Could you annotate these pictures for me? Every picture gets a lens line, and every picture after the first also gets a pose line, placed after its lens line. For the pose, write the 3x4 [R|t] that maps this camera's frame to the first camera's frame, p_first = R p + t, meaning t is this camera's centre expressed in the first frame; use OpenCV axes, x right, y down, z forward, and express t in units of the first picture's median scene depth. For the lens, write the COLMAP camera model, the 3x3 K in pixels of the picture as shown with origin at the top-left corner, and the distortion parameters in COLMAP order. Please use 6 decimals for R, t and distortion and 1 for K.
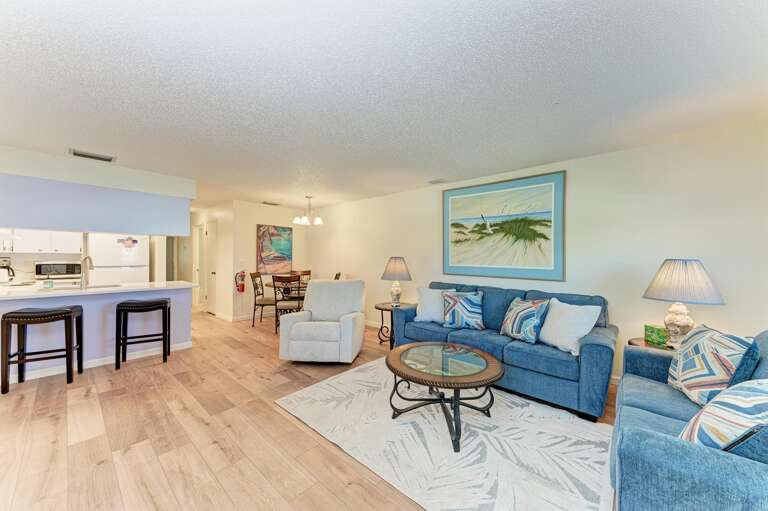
lens RADIAL K [[280.7, 0, 377.7], [0, 280.7, 256.4], [0, 0, 1]] dist [-0.001402, -0.000115]
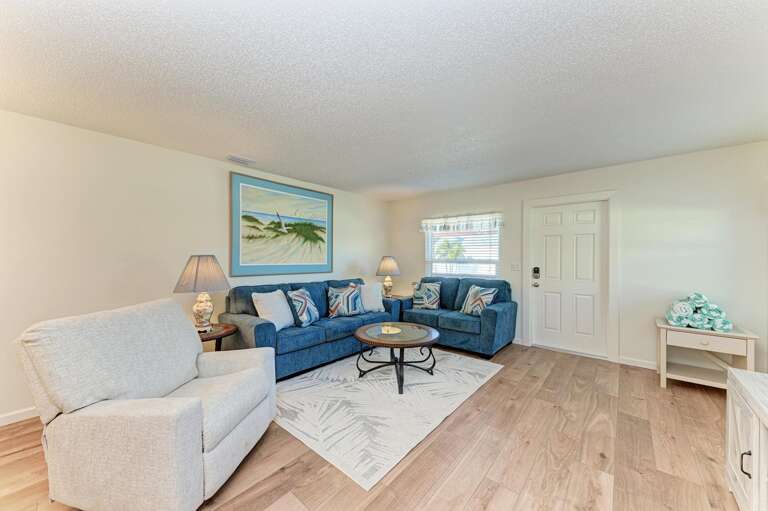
lens RADIAL K [[280.7, 0, 391.1], [0, 280.7, 255.7], [0, 0, 1]] dist [-0.001402, -0.000115]
pose [[-0.053656, -0.003860, 0.998552, -0.676722], [-0.005125, 0.999980, 0.003590, -0.001481], [-0.998546, -0.004925, -0.053675, 0.676632]]
